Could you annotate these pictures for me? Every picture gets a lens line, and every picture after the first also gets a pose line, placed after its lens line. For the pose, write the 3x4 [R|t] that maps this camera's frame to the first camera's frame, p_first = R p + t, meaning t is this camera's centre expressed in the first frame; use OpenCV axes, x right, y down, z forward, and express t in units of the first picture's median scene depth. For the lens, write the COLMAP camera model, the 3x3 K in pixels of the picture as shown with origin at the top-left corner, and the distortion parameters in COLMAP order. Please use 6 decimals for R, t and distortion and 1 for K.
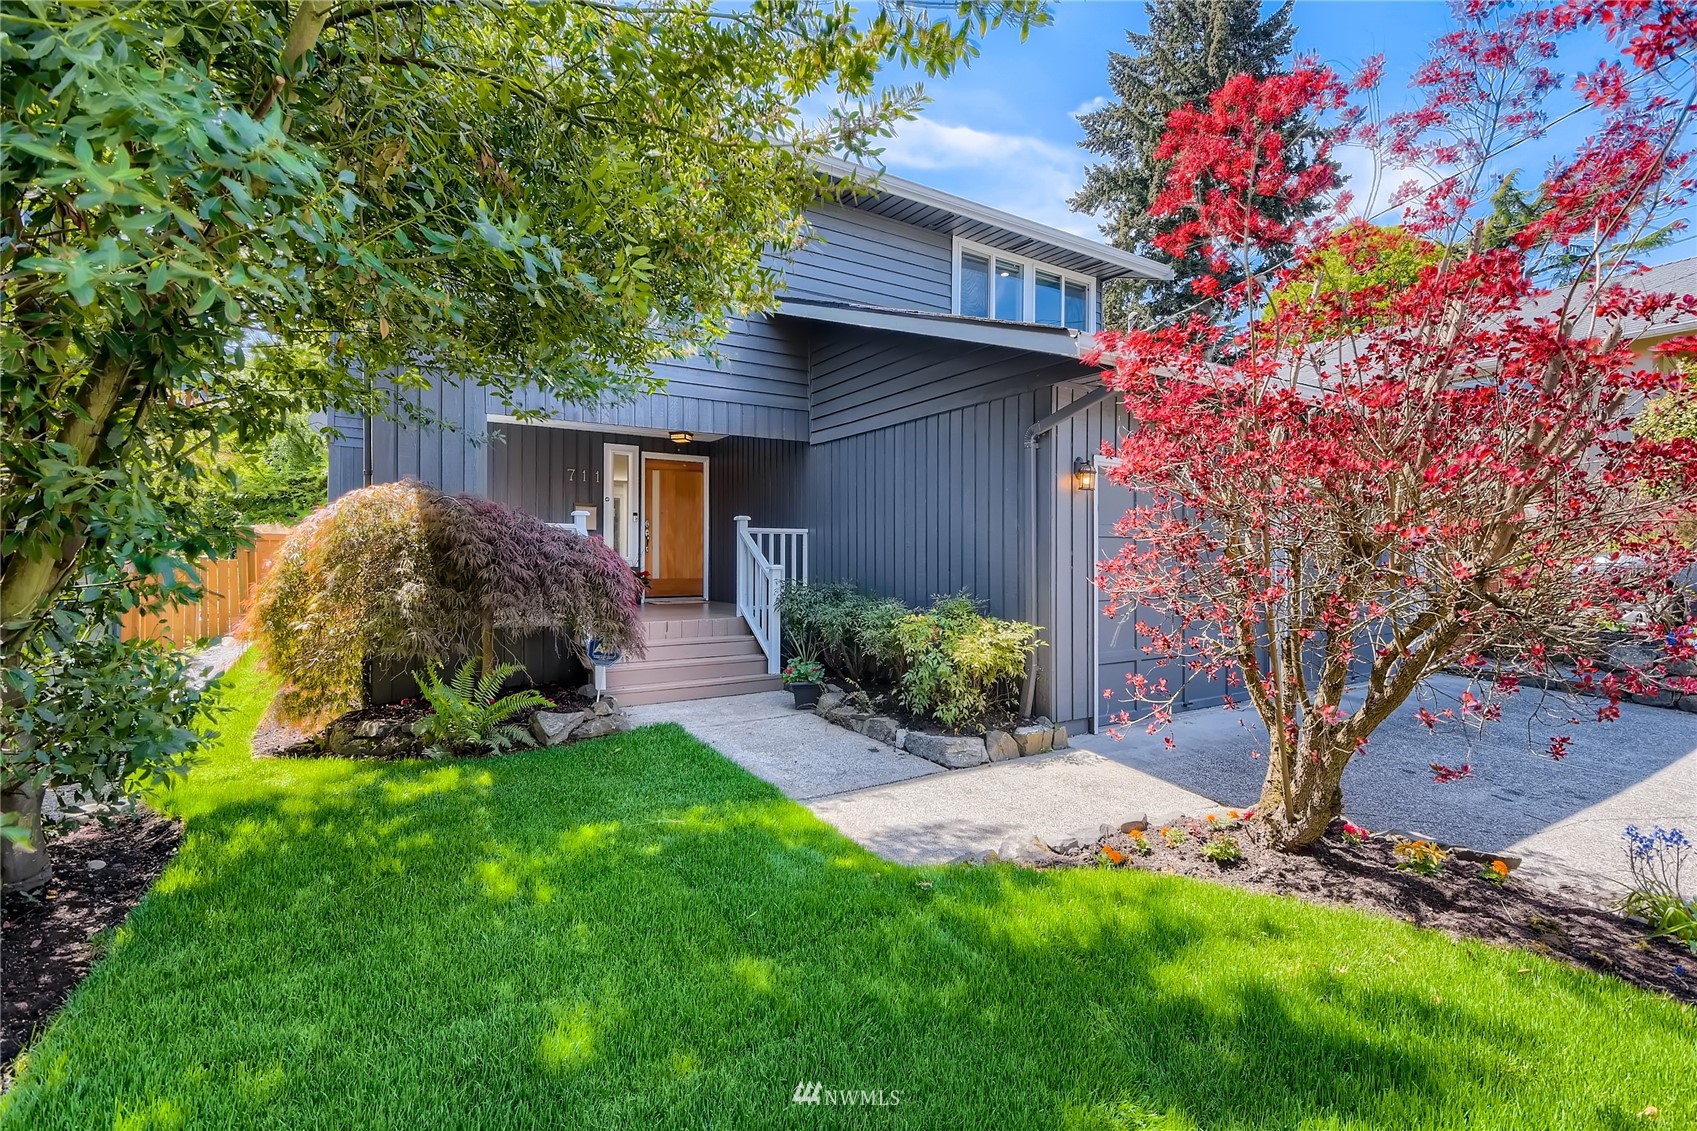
lens RADIAL K [[771.4, 0, 850.1], [0, 771.4, 562.5], [0, 0, 1]] dist [0.004155, -0.006953]
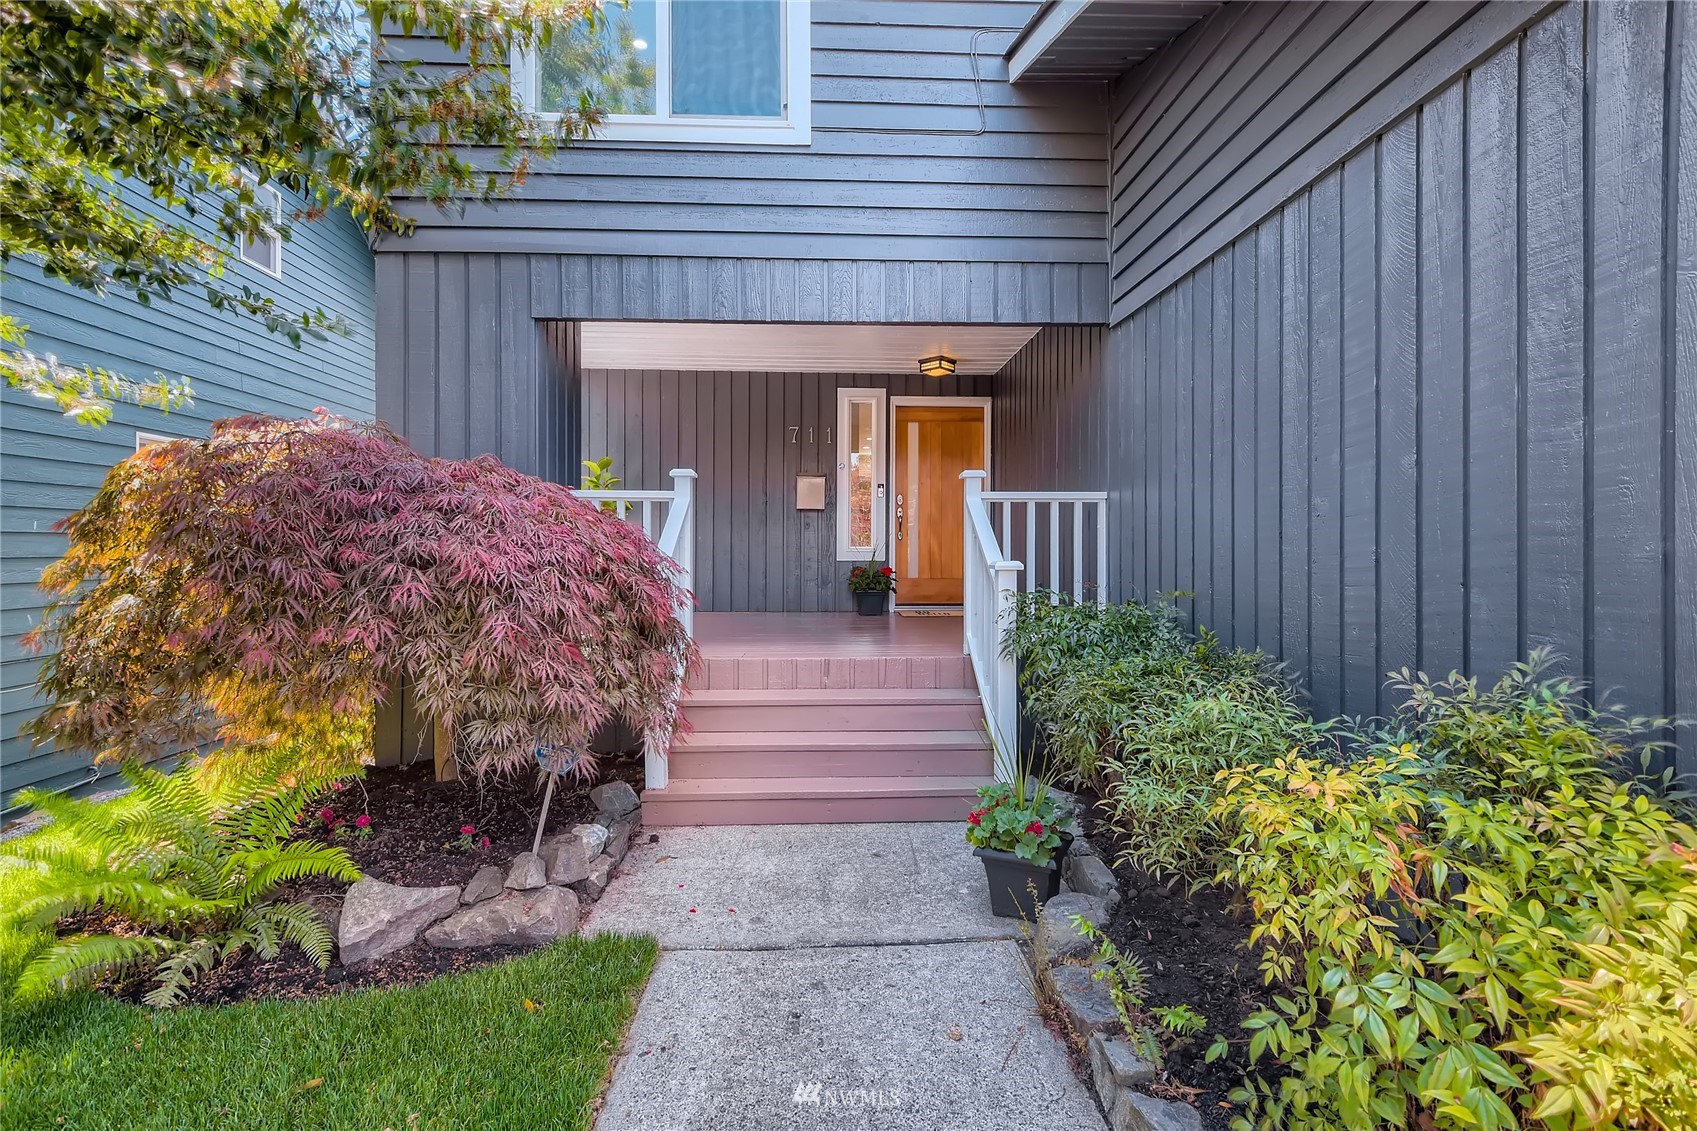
lens RADIAL K [[771.4, 0, 848.5], [0, 771.4, 557.3], [0, 0, 1]] dist [0.004155, -0.006953]
pose [[0.872093, 0.003880, -0.489324, 0.051198], [-0.002214, 0.999990, 0.003983, -0.000975], [0.489334, -0.002390, 0.872093, 0.481200]]
